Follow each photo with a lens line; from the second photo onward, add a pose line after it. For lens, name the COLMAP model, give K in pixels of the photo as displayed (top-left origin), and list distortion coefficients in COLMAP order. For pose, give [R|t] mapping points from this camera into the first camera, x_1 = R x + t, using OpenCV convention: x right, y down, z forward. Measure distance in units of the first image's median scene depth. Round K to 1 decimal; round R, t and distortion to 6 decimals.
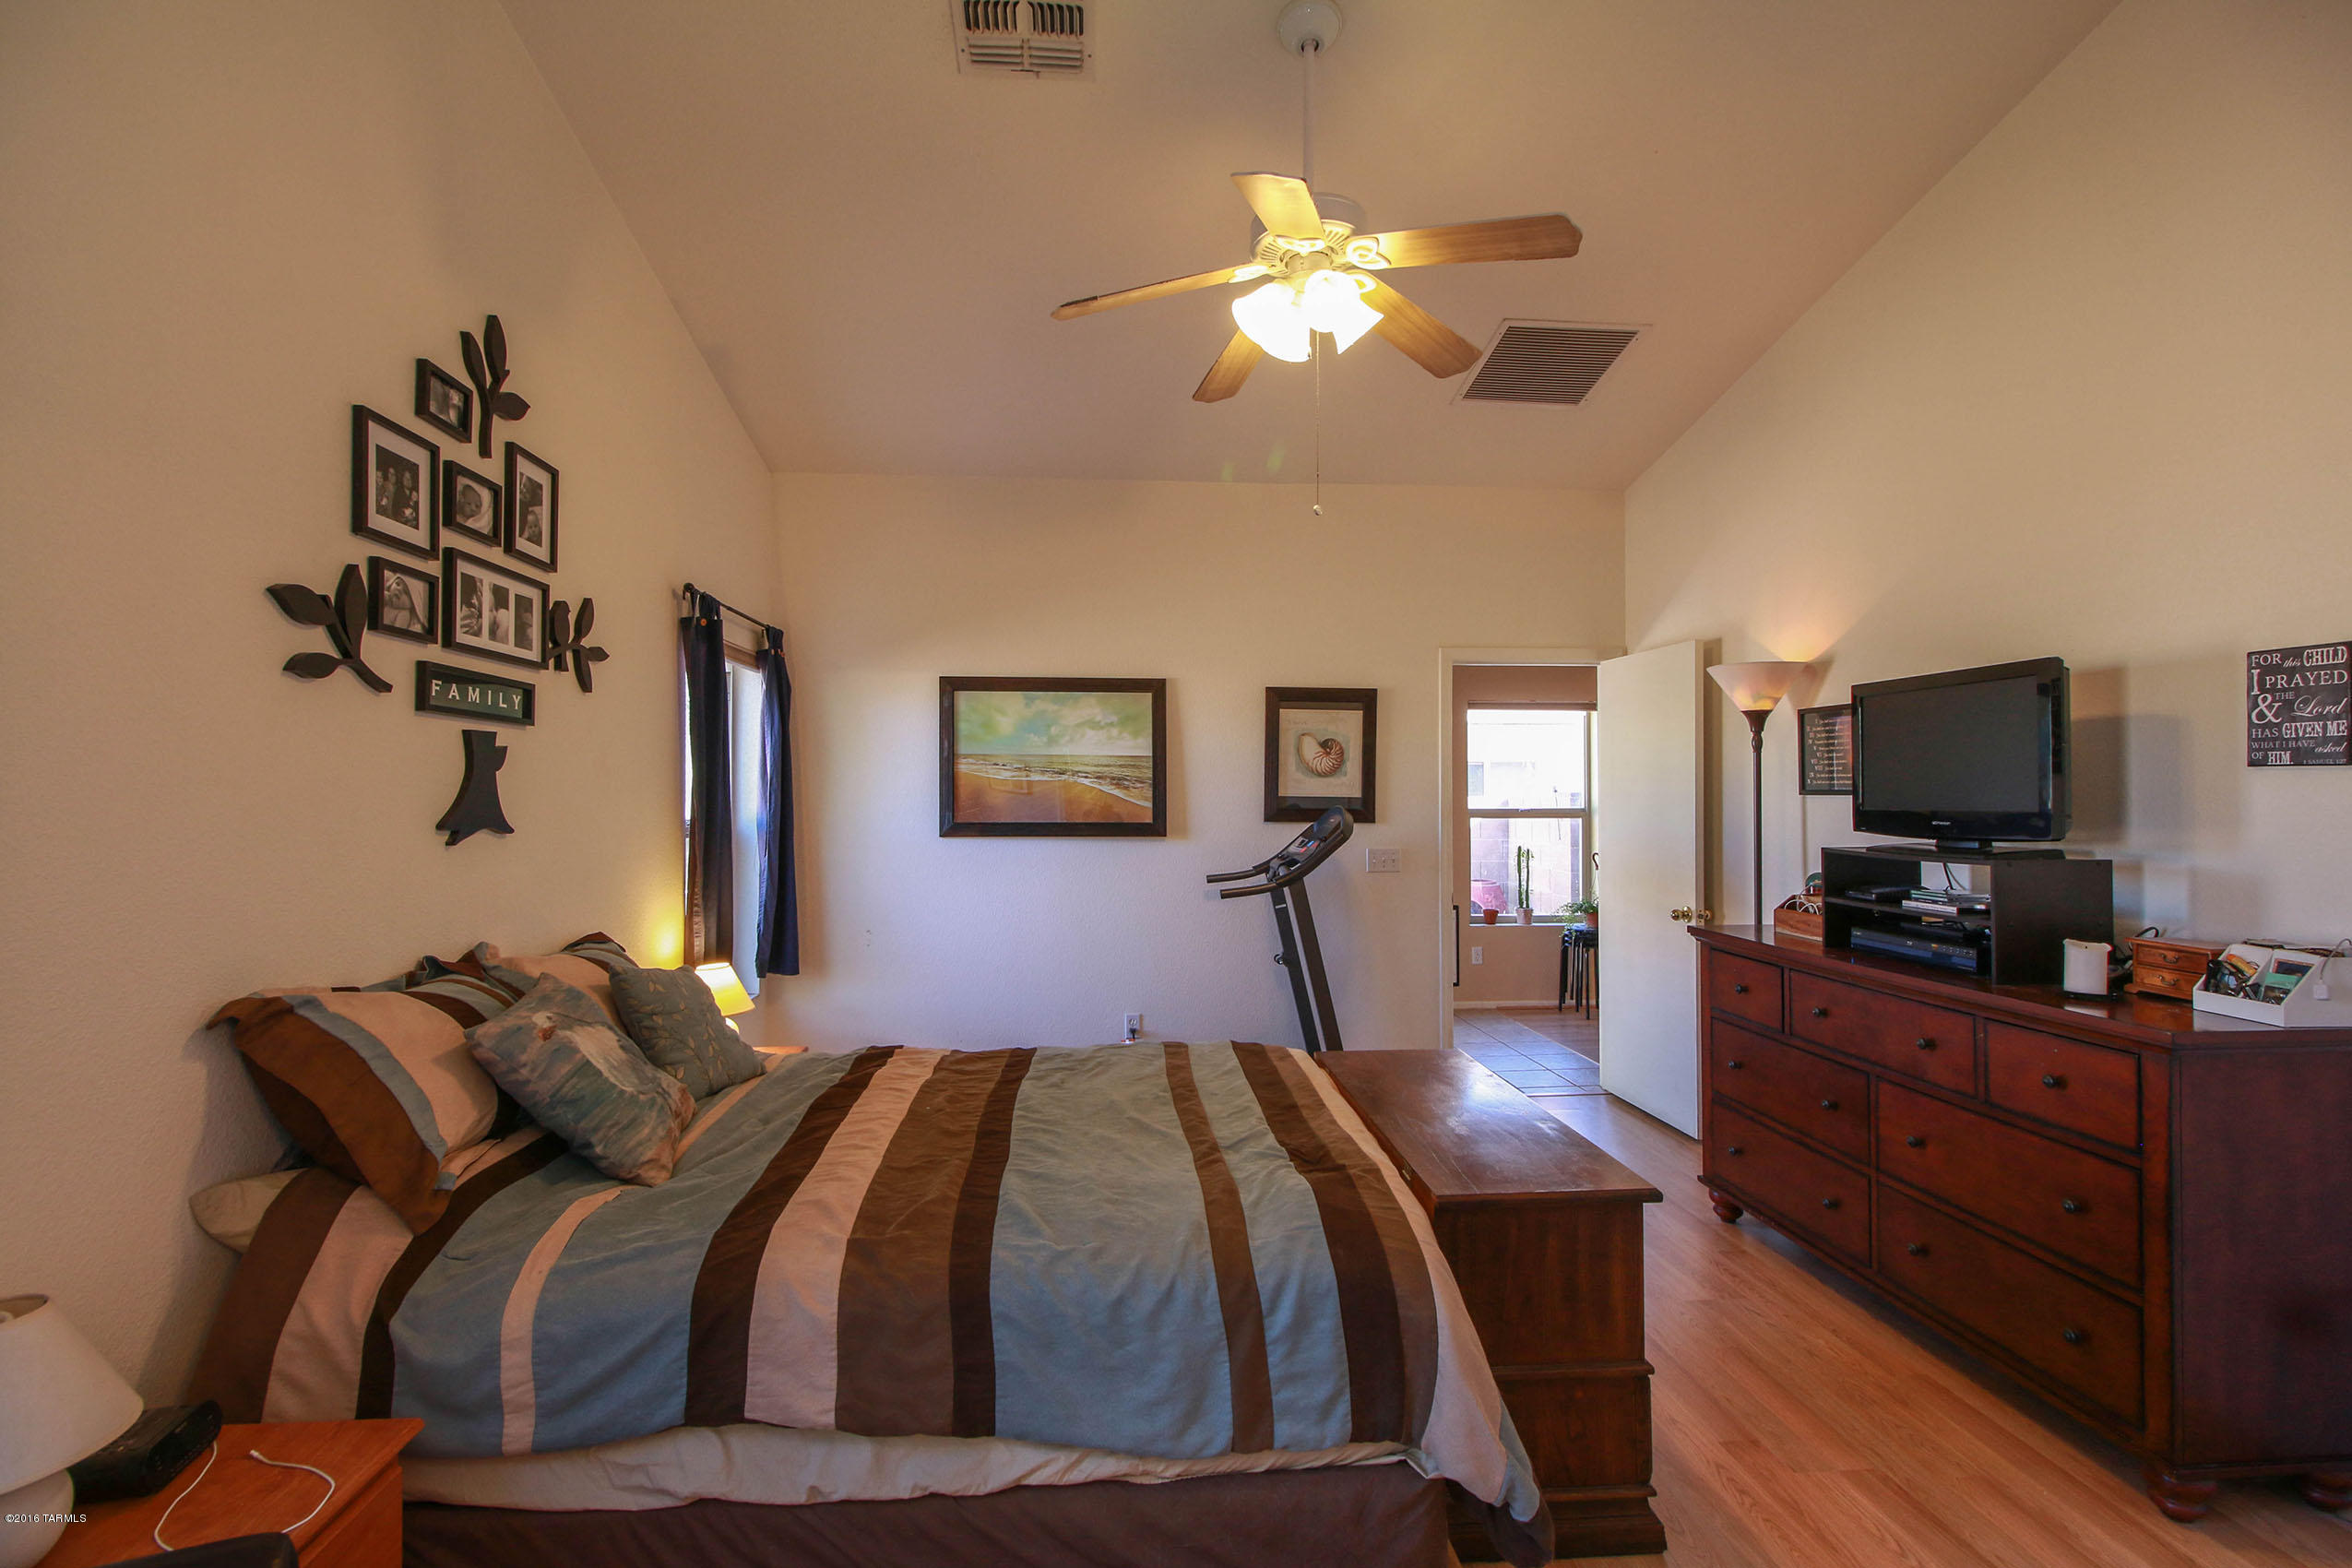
lens RADIAL K [[1073.8, 0, 1178.1], [0, 1073.8, 783.1], [0, 0, 1]] dist [0.022103, -0.012105]
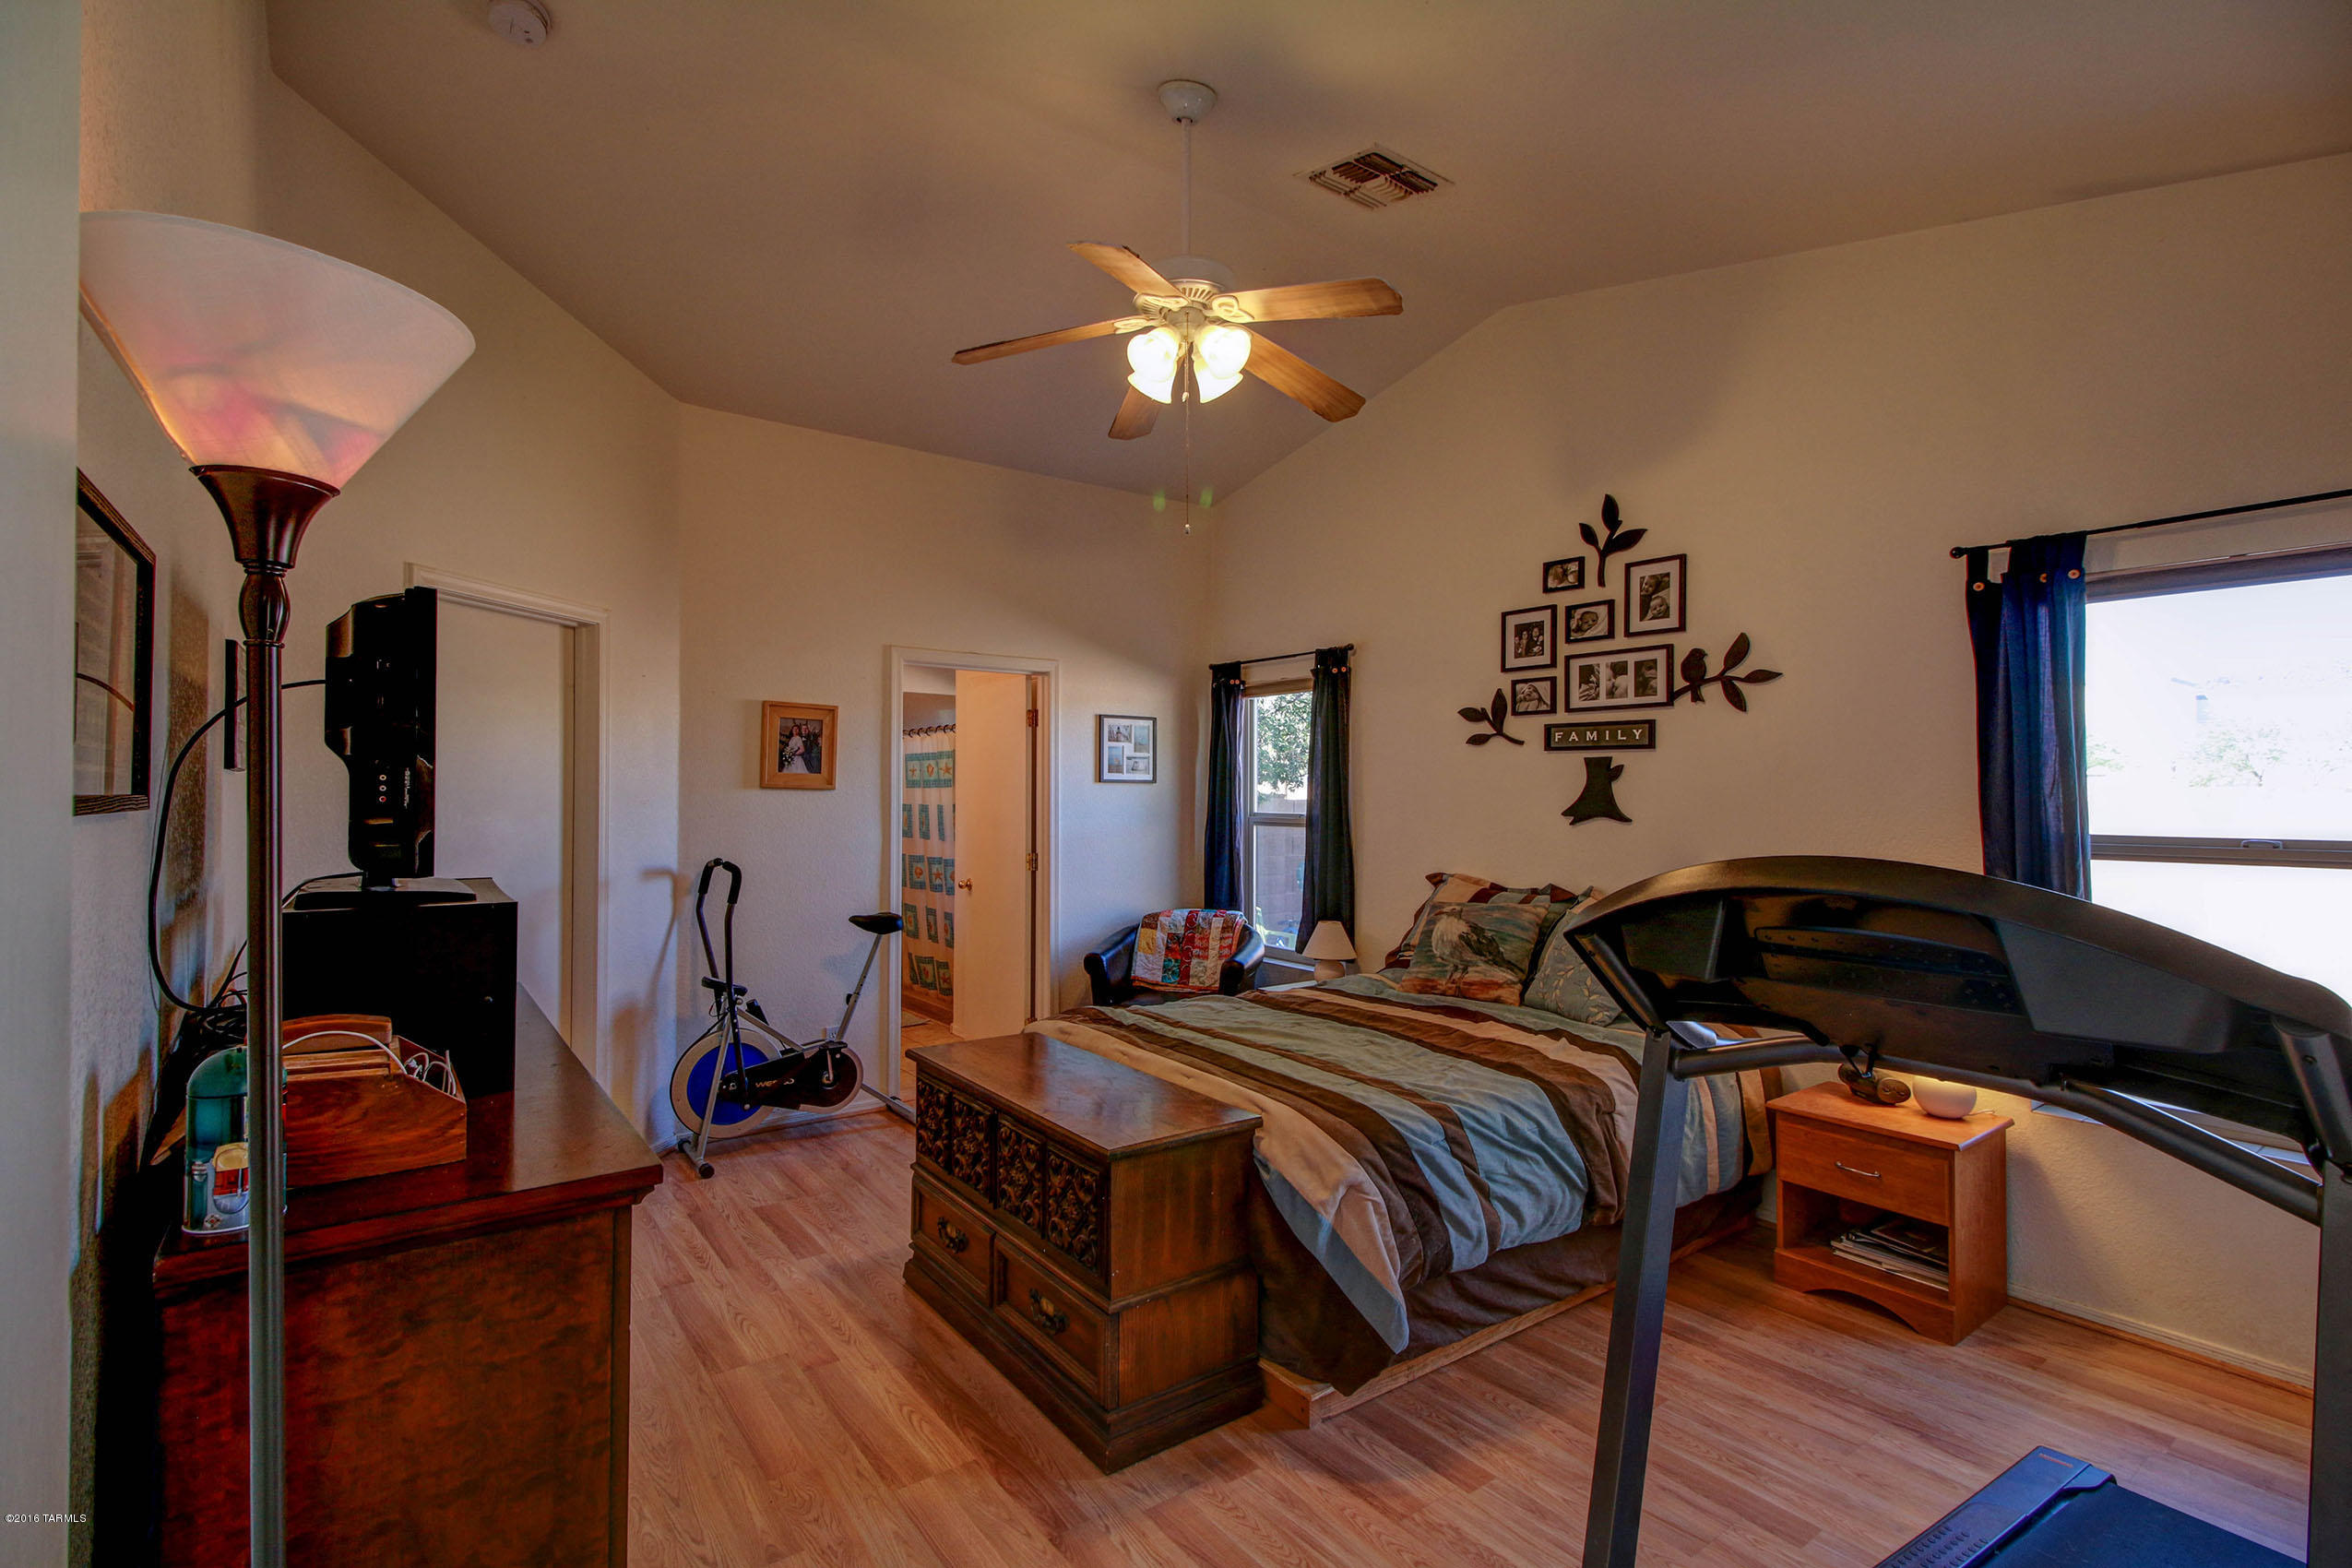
lens RADIAL K [[1073.8, 0, 1176.7], [0, 1073.8, 779.4], [0, 0, 1]] dist [0.022103, -0.012105]
pose [[-0.854028, -0.004081, -0.520210, 0.807705], [0.004479, 0.999874, -0.015197, 0.007411], [0.520207, -0.015309, -0.853903, 2.242495]]
